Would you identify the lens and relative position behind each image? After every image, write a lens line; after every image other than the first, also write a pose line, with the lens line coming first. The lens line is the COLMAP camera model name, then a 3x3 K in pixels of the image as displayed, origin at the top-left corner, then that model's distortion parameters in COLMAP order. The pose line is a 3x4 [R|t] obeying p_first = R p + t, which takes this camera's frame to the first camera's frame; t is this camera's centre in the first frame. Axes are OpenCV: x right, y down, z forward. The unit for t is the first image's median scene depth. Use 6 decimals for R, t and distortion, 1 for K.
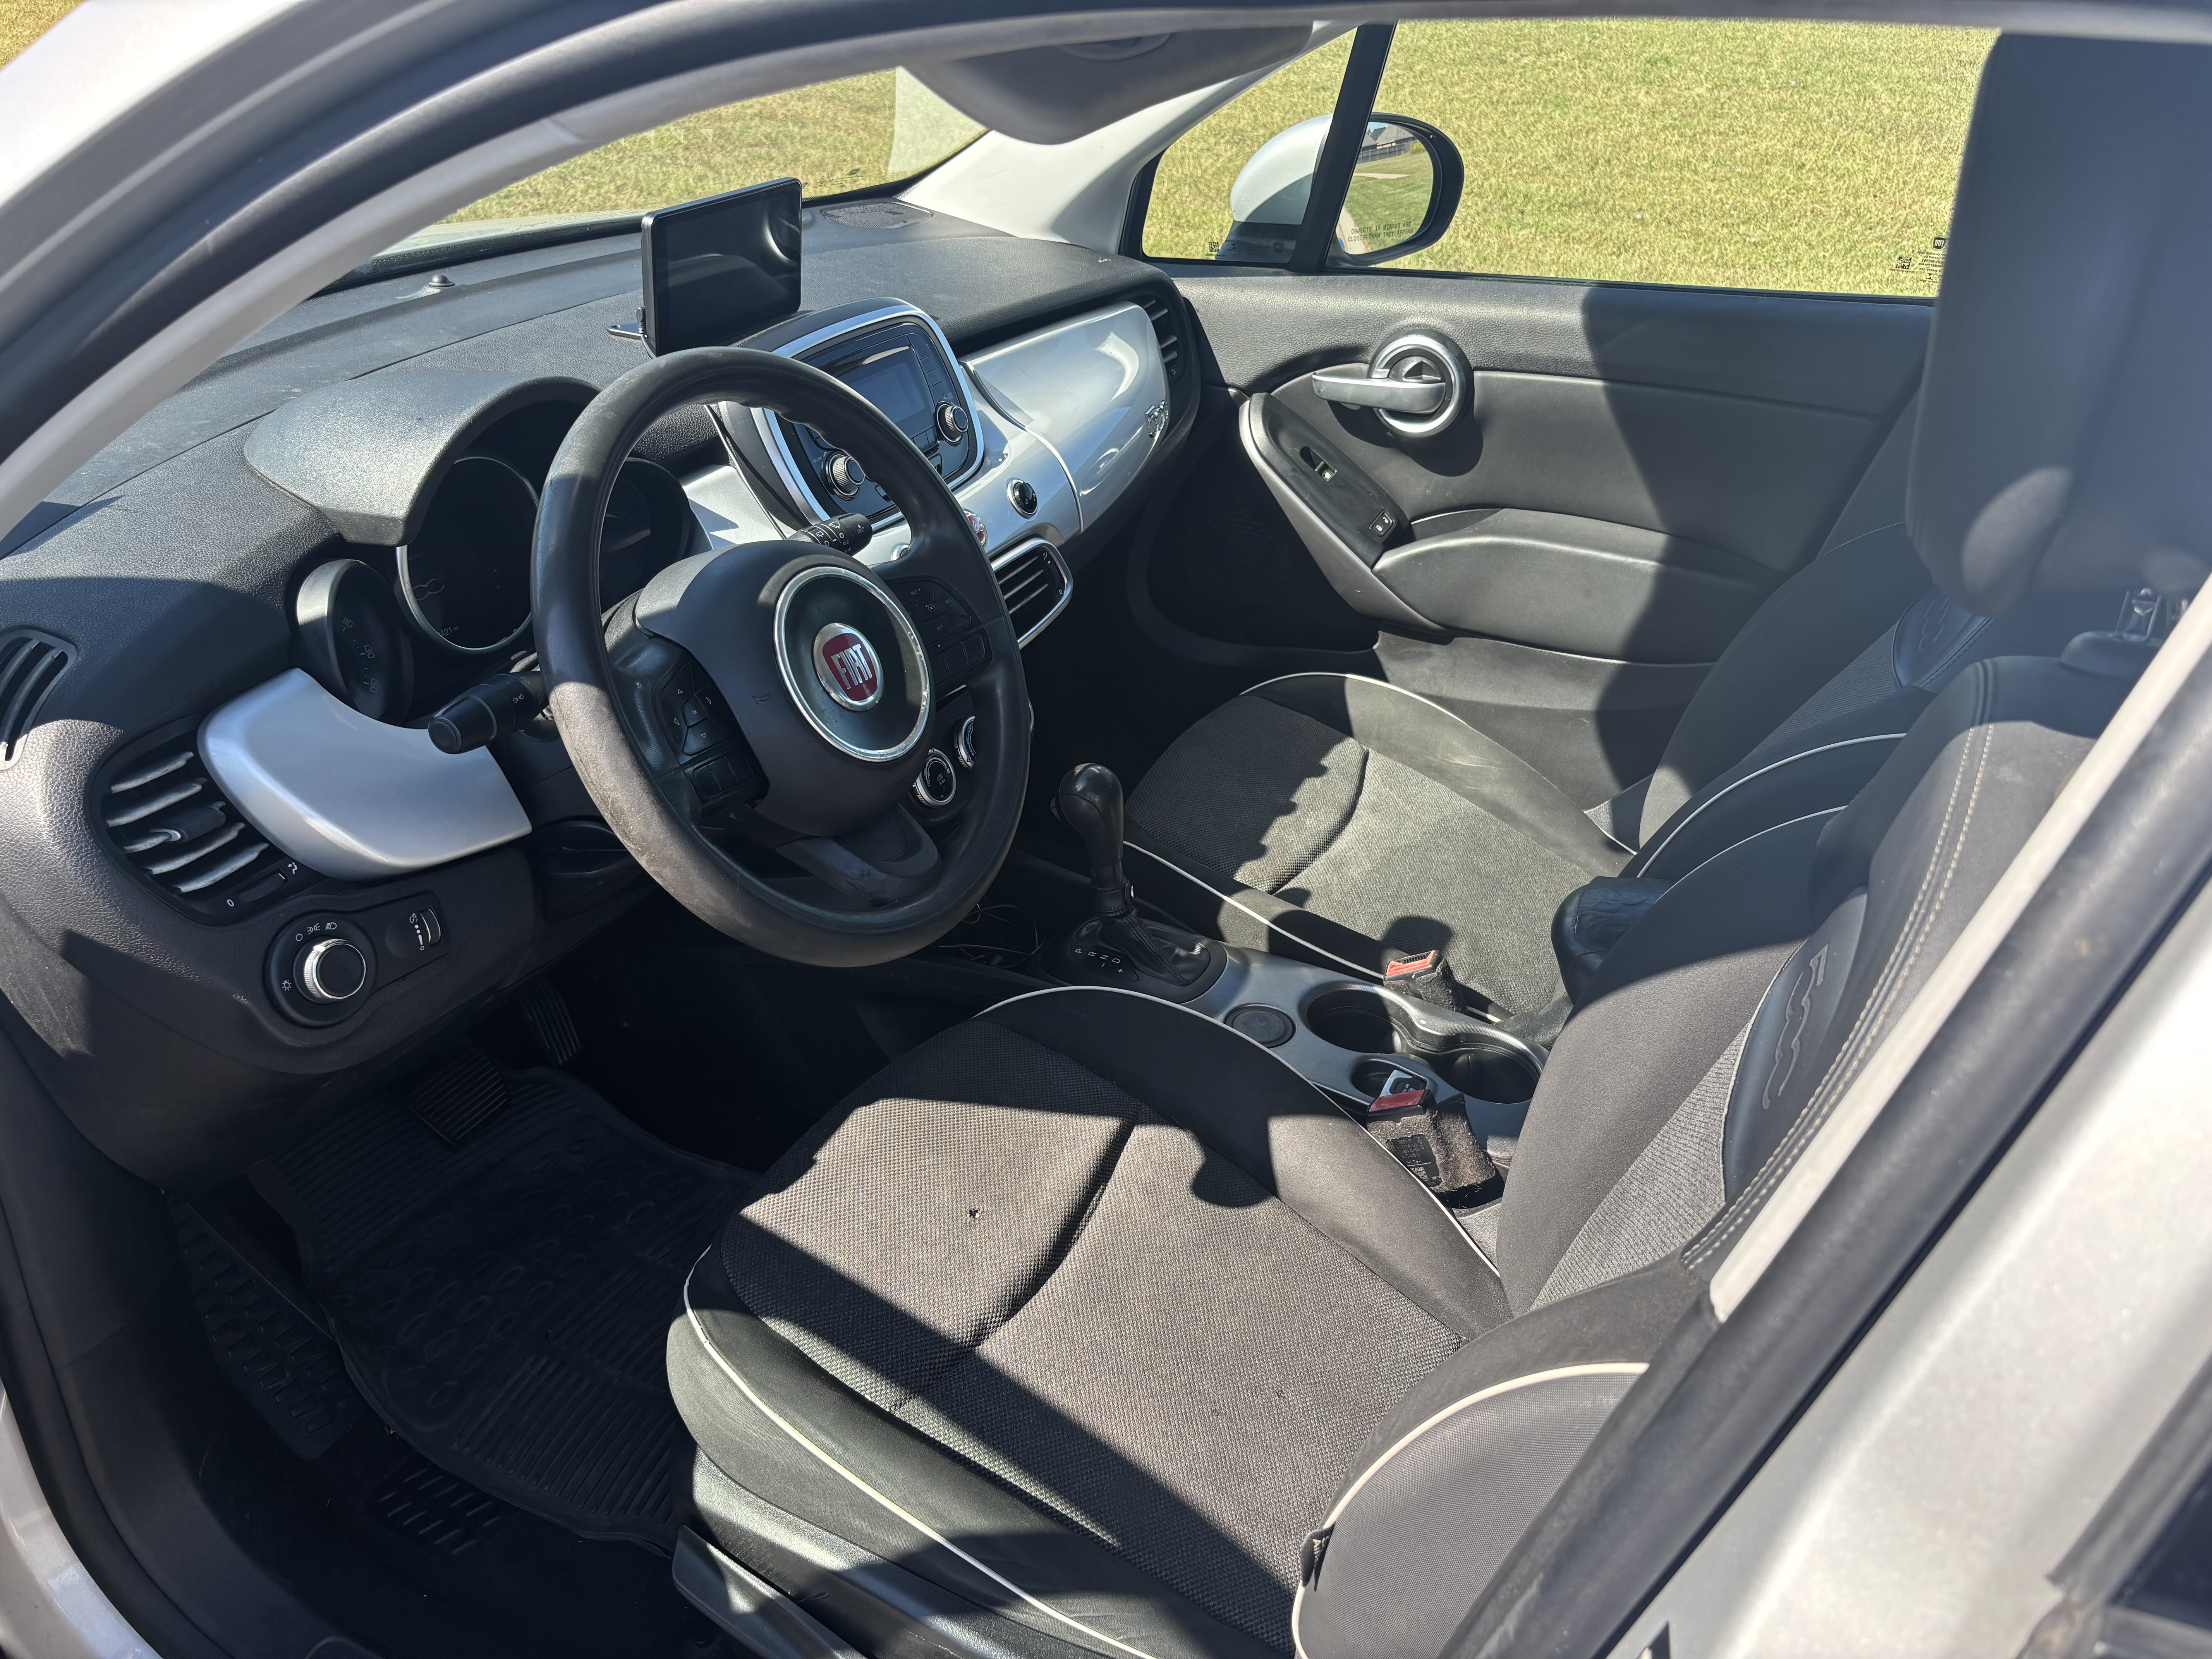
lens RADIAL K [[1653.3, 0, 1106.7], [0, 1653.3, 830.6], [0, 0, 1]] dist [0.017493, -0.029354]
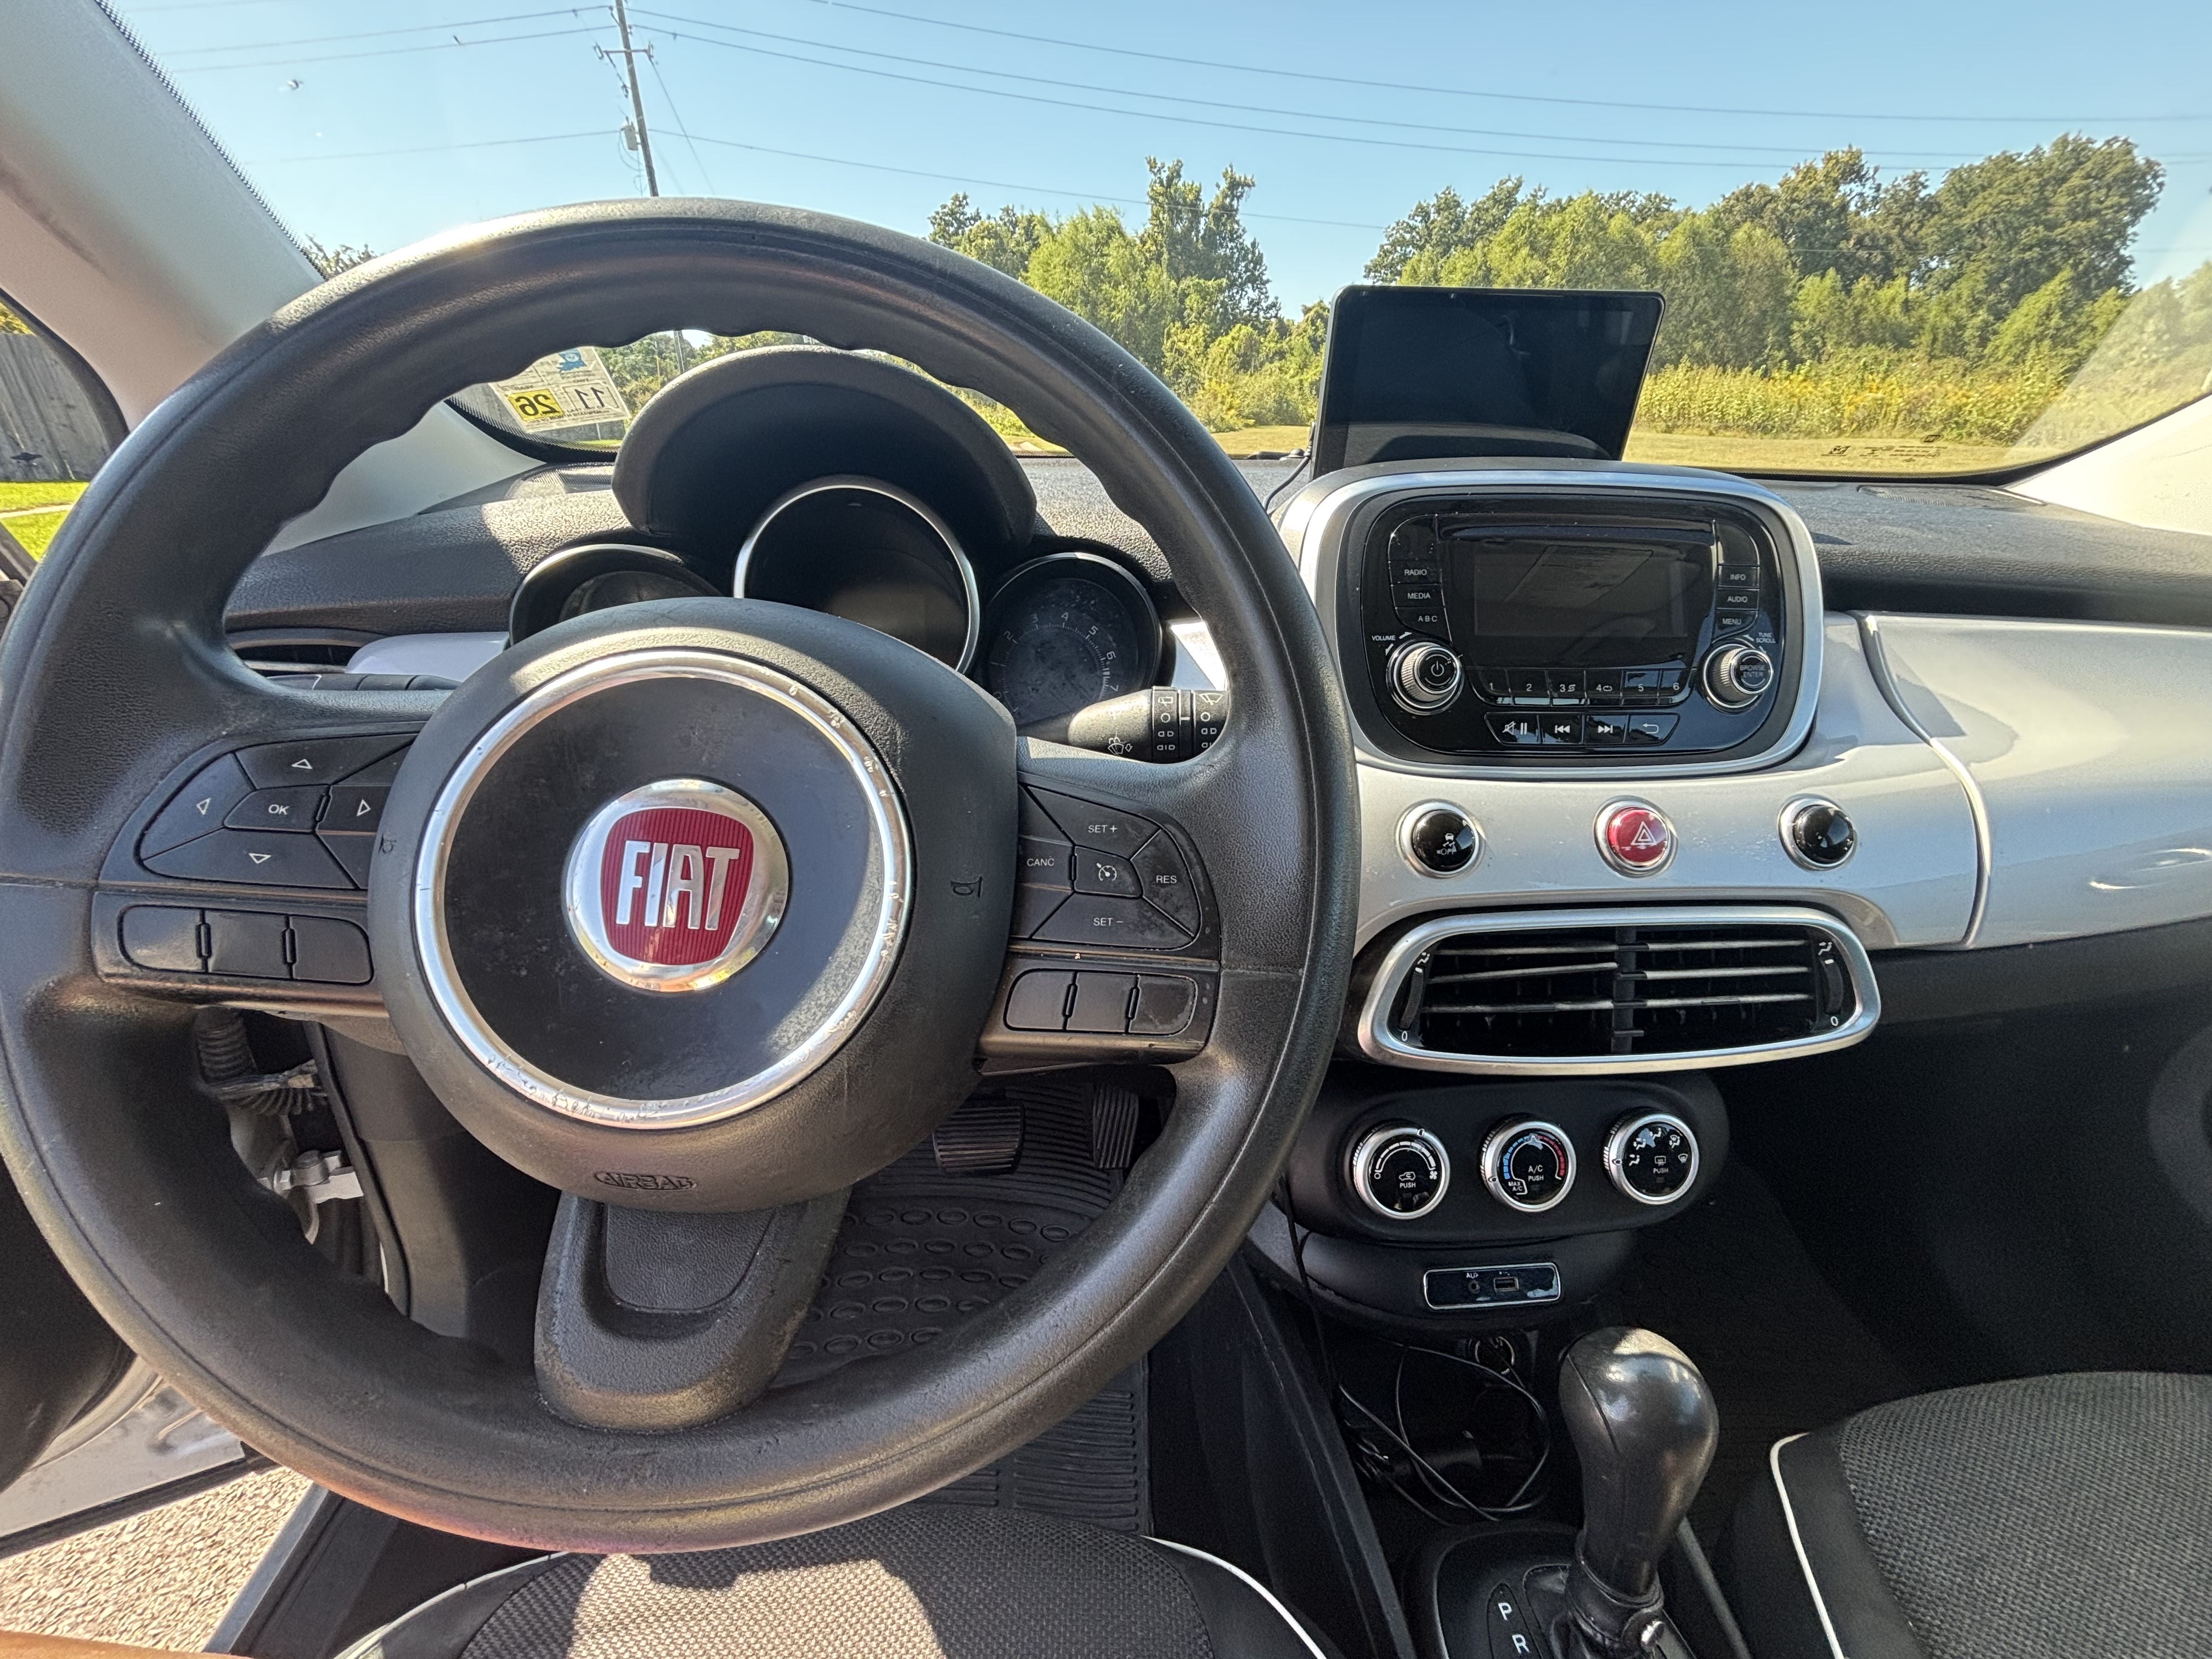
lens RADIAL K [[884.0, 0, 1113.8], [0, 884.0, 821.3], [0, 0, 1]] dist [0.000397, -0.000299]
pose [[0.521930, 0.333384, -0.785140, 0.057386], [-0.439731, 0.893882, 0.087242, -0.127269], [0.730908, 0.299716, 0.613143, 0.644888]]
